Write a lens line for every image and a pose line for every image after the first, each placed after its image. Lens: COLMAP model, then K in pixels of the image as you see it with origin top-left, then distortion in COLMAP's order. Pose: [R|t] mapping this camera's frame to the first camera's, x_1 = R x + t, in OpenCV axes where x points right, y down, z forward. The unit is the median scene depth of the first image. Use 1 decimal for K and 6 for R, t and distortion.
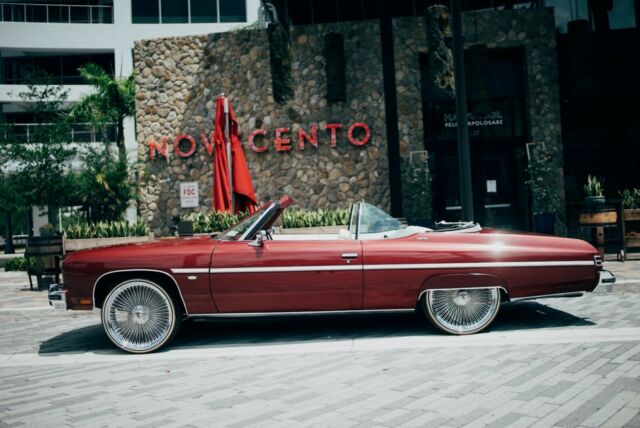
lens RADIAL K [[661.9, 0, 315.4], [0, 661.9, 204.9], [0, 0, 1]] dist [-0.093890, 0.024074]
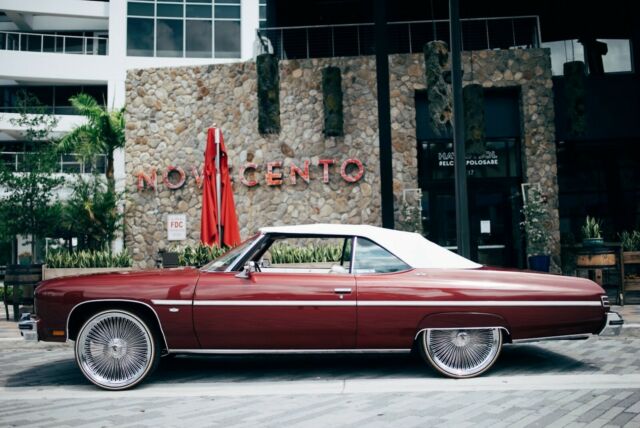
lens RADIAL K [[661.9, 0, 315.4], [0, 661.9, 204.9], [0, 0, 1]] dist [-0.093890, 0.024074]
pose [[0.999526, 0.026984, 0.014791, -0.001601], [-0.026054, 0.997870, -0.059806, 0.004761], [-0.016373, 0.059392, 0.998100, 0.022070]]
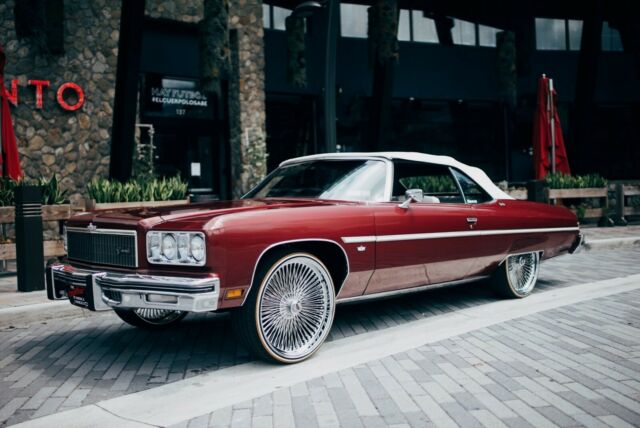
lens RADIAL K [[661.9, 0, 315.4], [0, 661.9, 204.9], [0, 0, 1]] dist [-0.093890, 0.024074]
pose [[0.702504, 0.023974, 0.711276, -0.302128], [-0.024830, 0.999650, -0.009170, 0.028895], [-0.711247, -0.011219, 0.702853, 0.209035]]
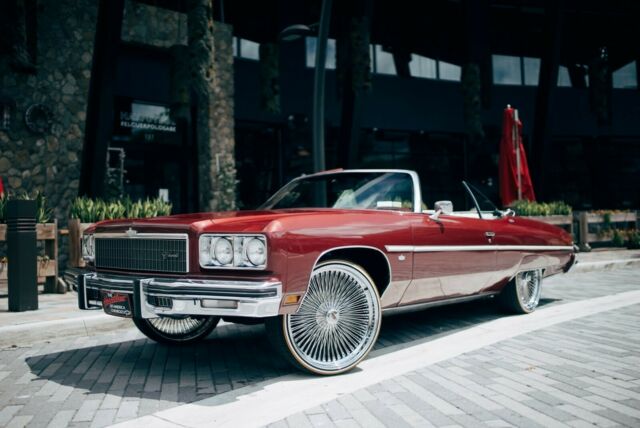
lens RADIAL K [[658.9, 0, 320.0], [0, 658.9, 214.0], [0, 0, 1]] dist [-0.091405, 0.012027]
pose [[0.634864, 0.055640, 0.770618, -0.324370], [-0.027568, 0.998400, -0.049374, 0.039929], [-0.772132, 0.010102, 0.635382, 0.239338]]
